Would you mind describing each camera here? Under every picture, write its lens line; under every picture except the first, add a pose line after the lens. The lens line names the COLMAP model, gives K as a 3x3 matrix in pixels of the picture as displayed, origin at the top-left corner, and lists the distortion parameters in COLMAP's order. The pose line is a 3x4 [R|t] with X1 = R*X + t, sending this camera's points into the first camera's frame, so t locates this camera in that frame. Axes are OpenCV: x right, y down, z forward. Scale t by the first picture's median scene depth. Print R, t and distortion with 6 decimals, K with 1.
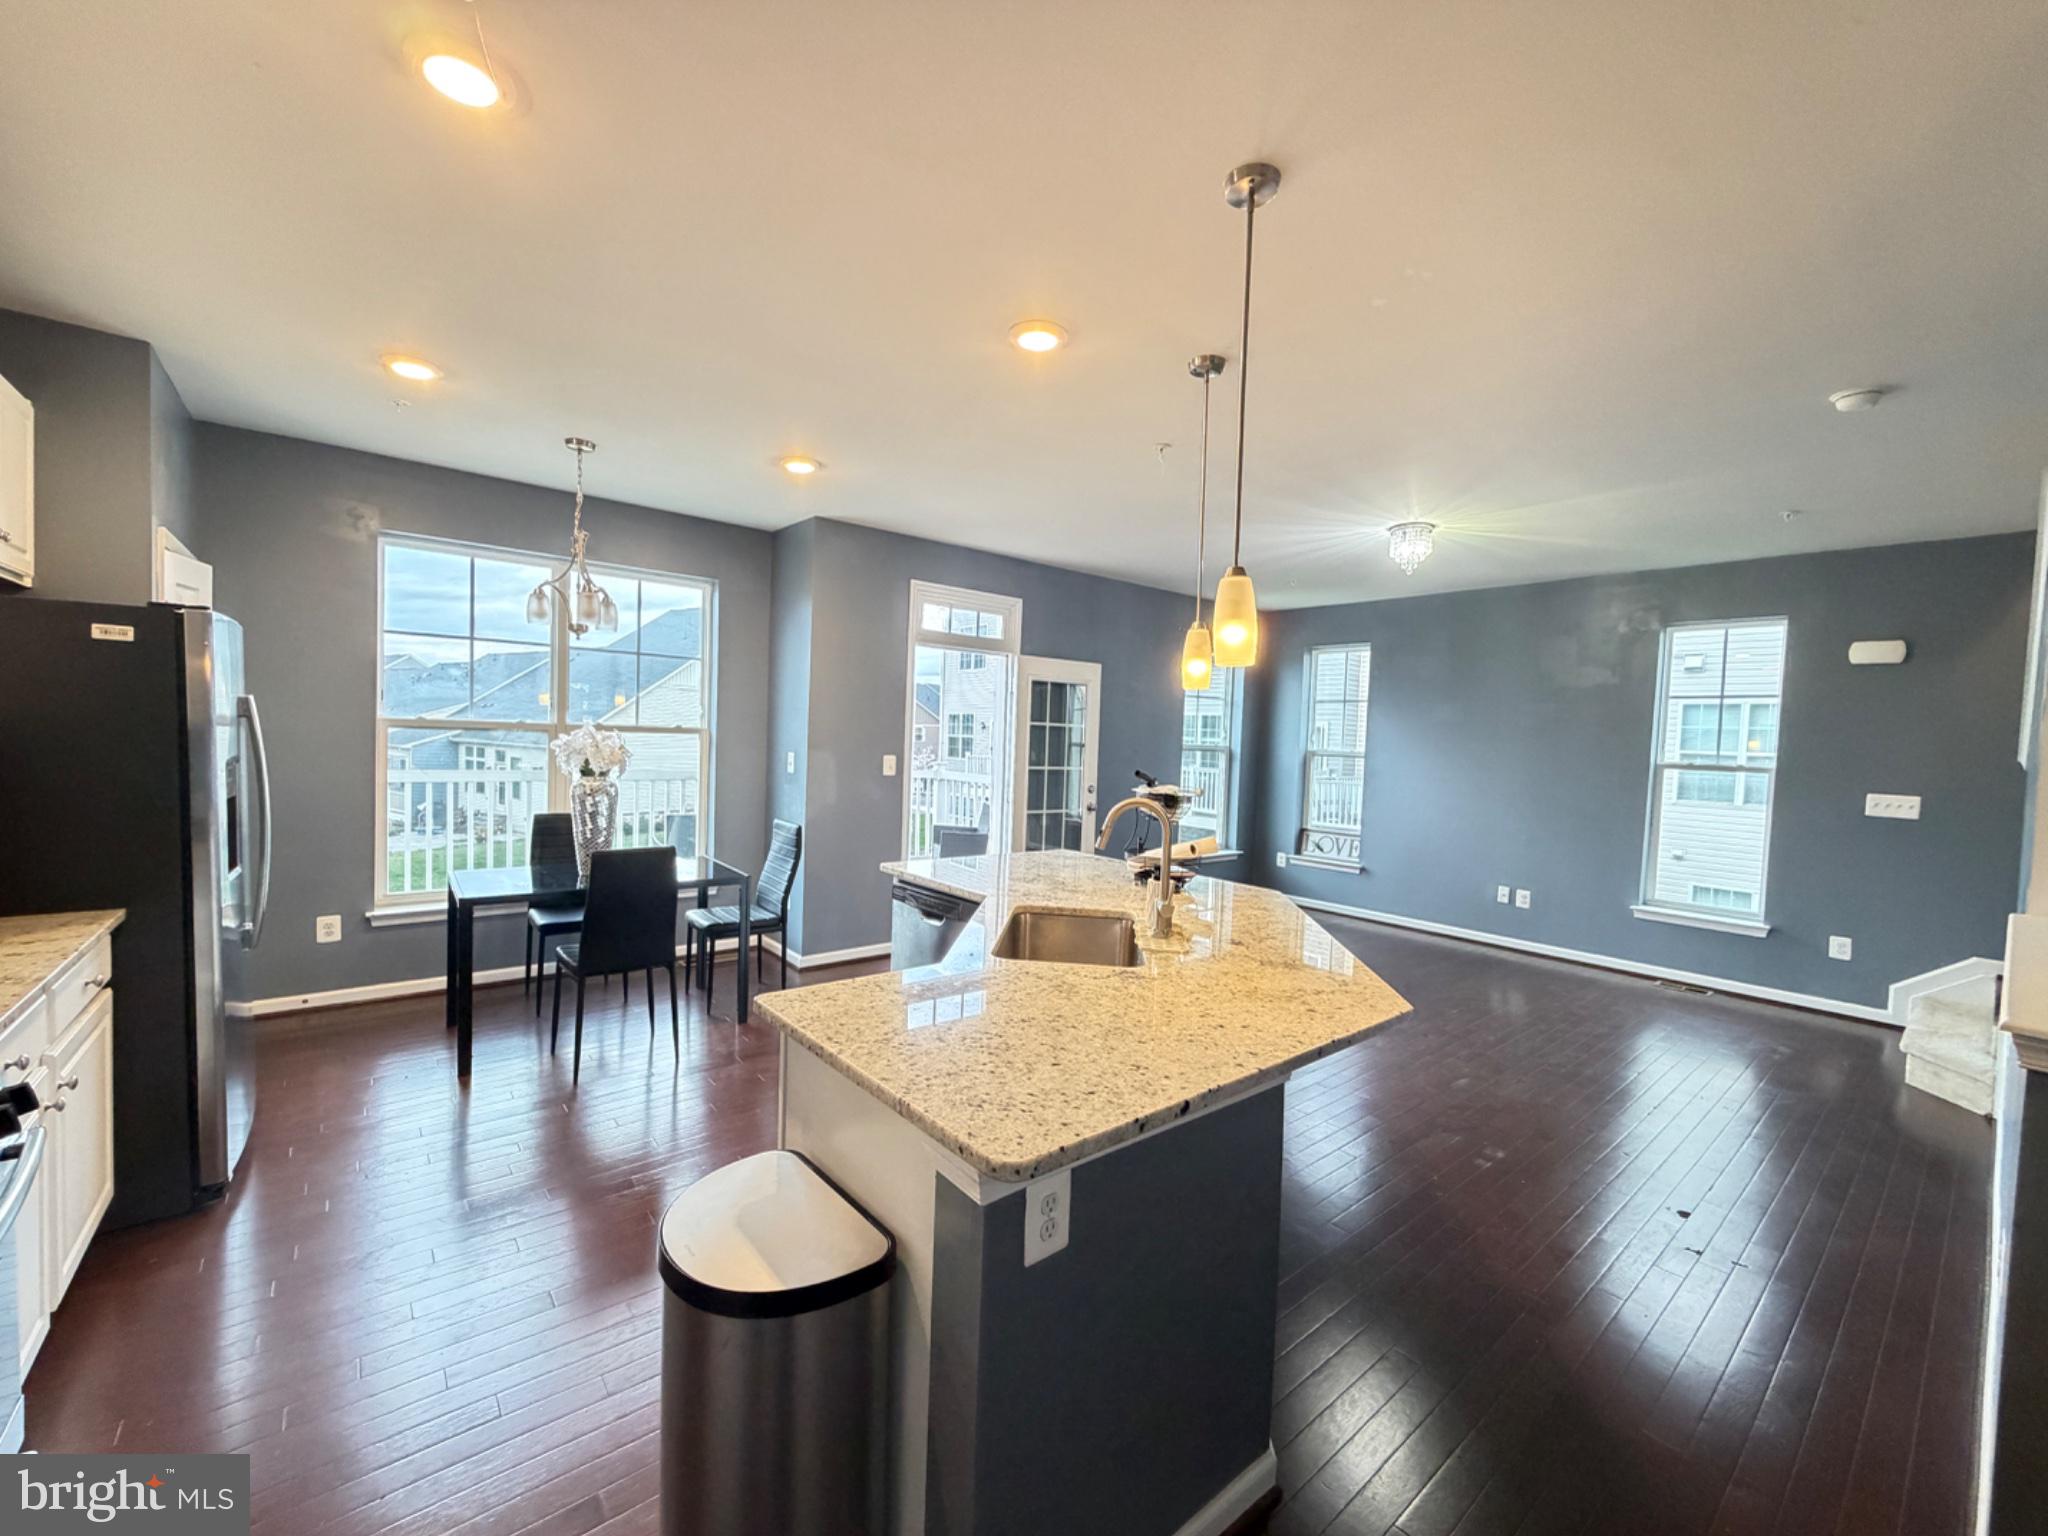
lens RADIAL K [[818.3, 0, 1019.8], [0, 818.3, 767.6], [0, 0, 1]] dist [-0.000324, 0.000515]
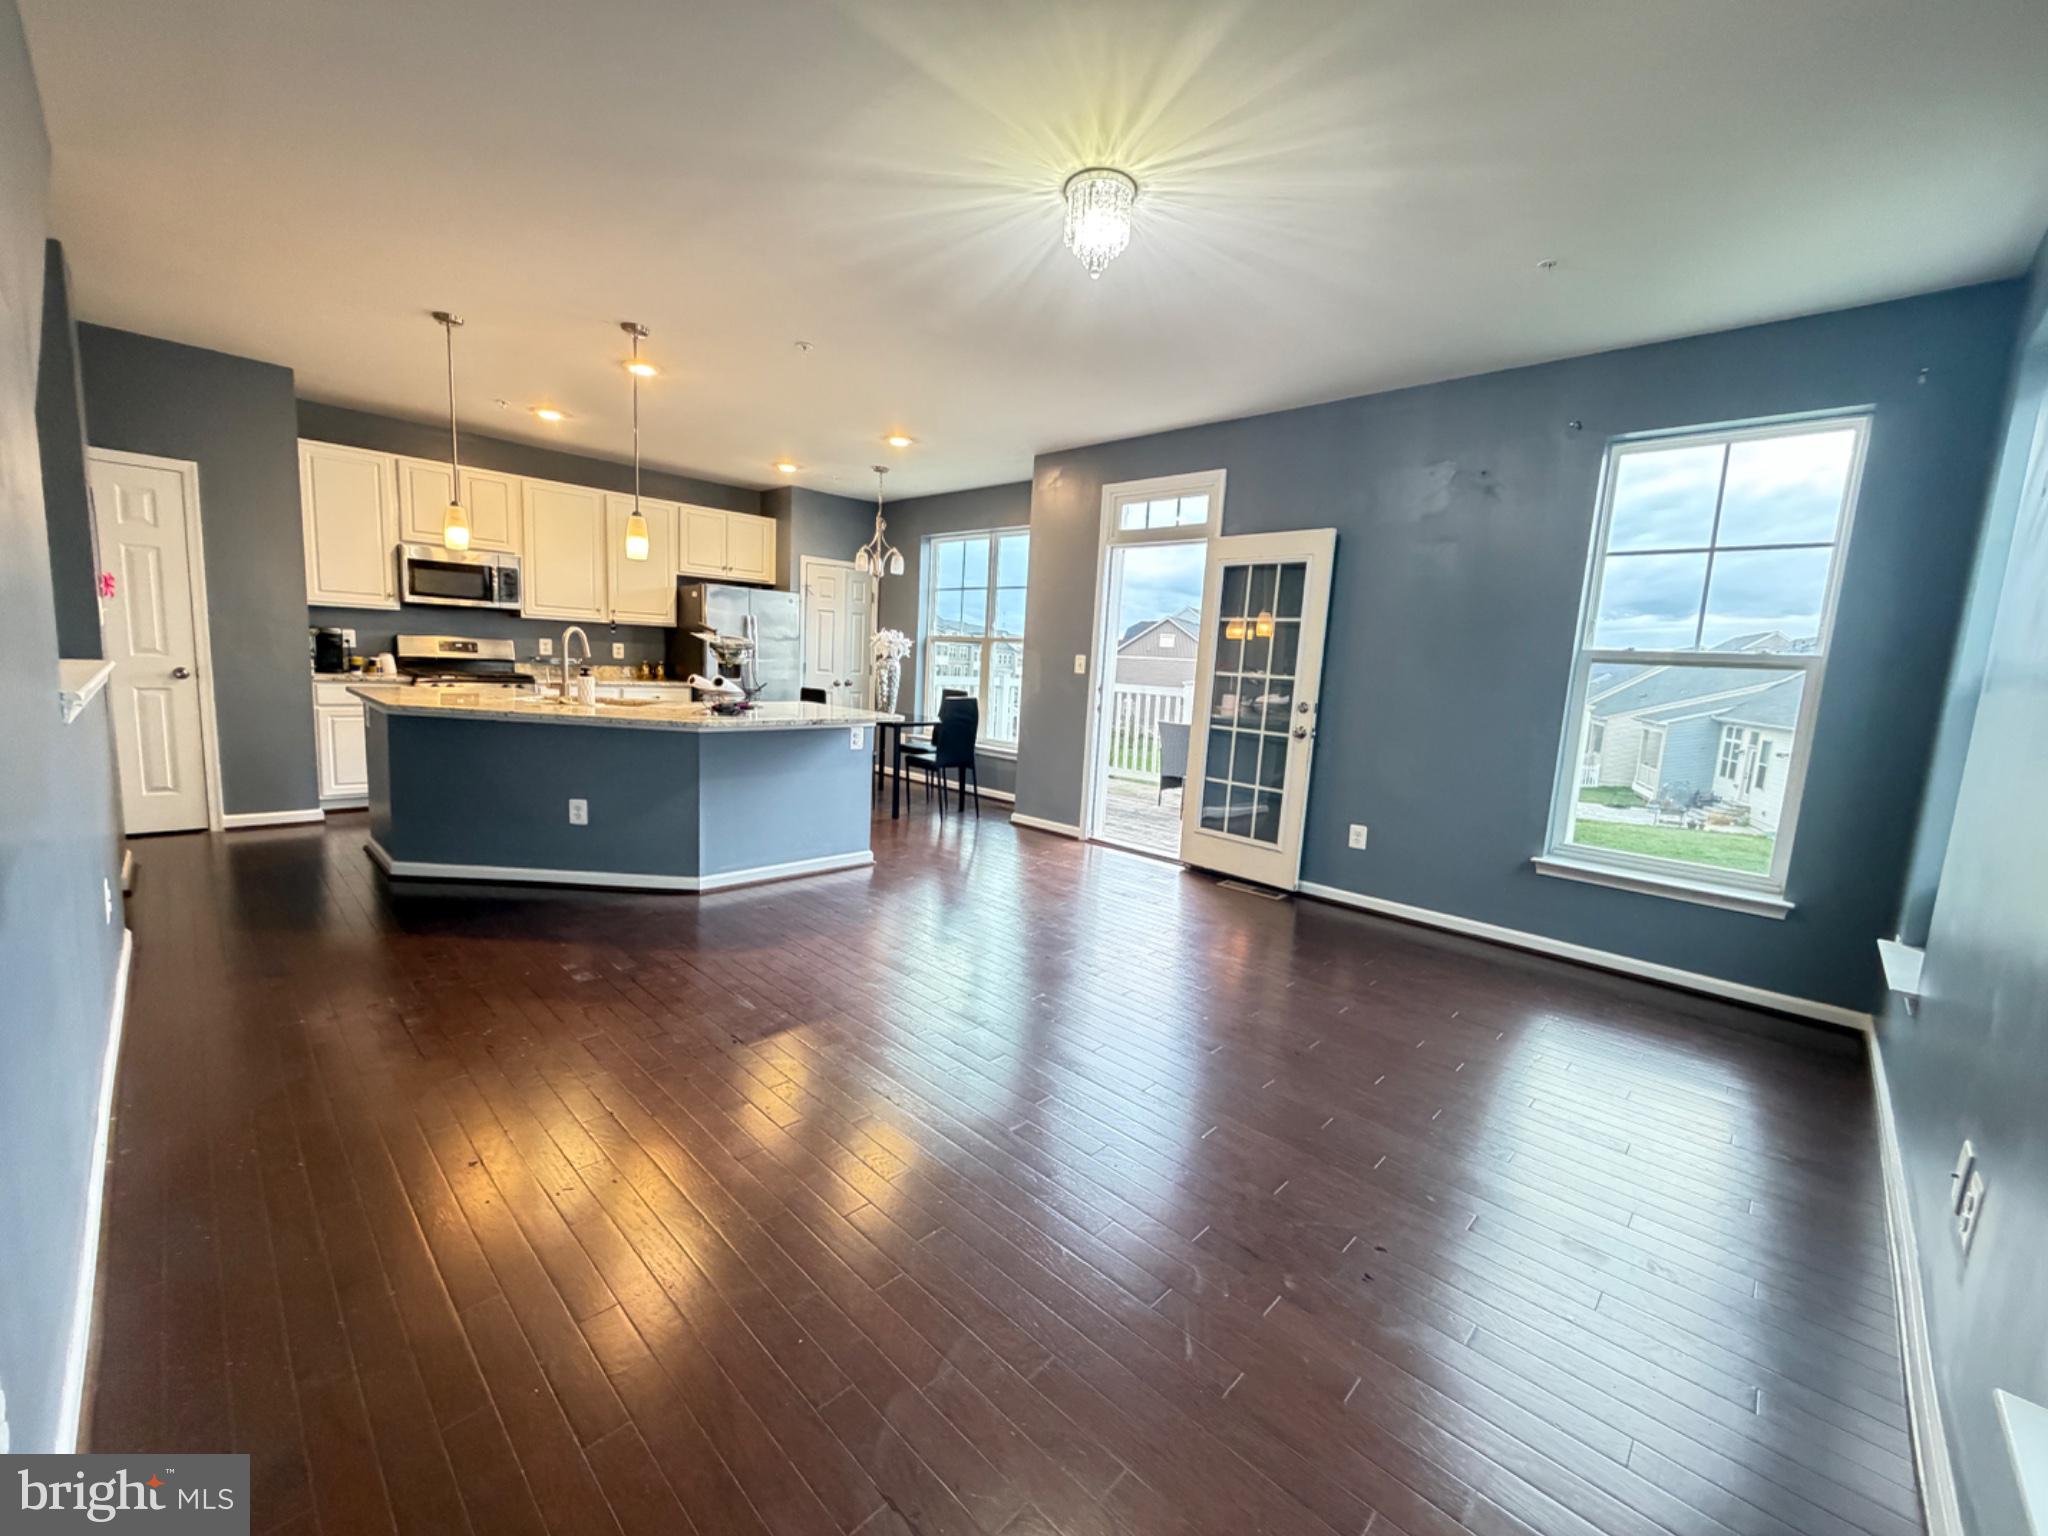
lens RADIAL K [[818.3, 0, 1019.8], [0, 818.3, 767.6], [0, 0, 1]] dist [-0.000324, 0.000515]
pose [[0.115941, 0.099423, -0.988268, 0.848299], [-0.087385, 0.992140, 0.089561, 0.039399], [0.989405, 0.075976, 0.123718, 0.727766]]
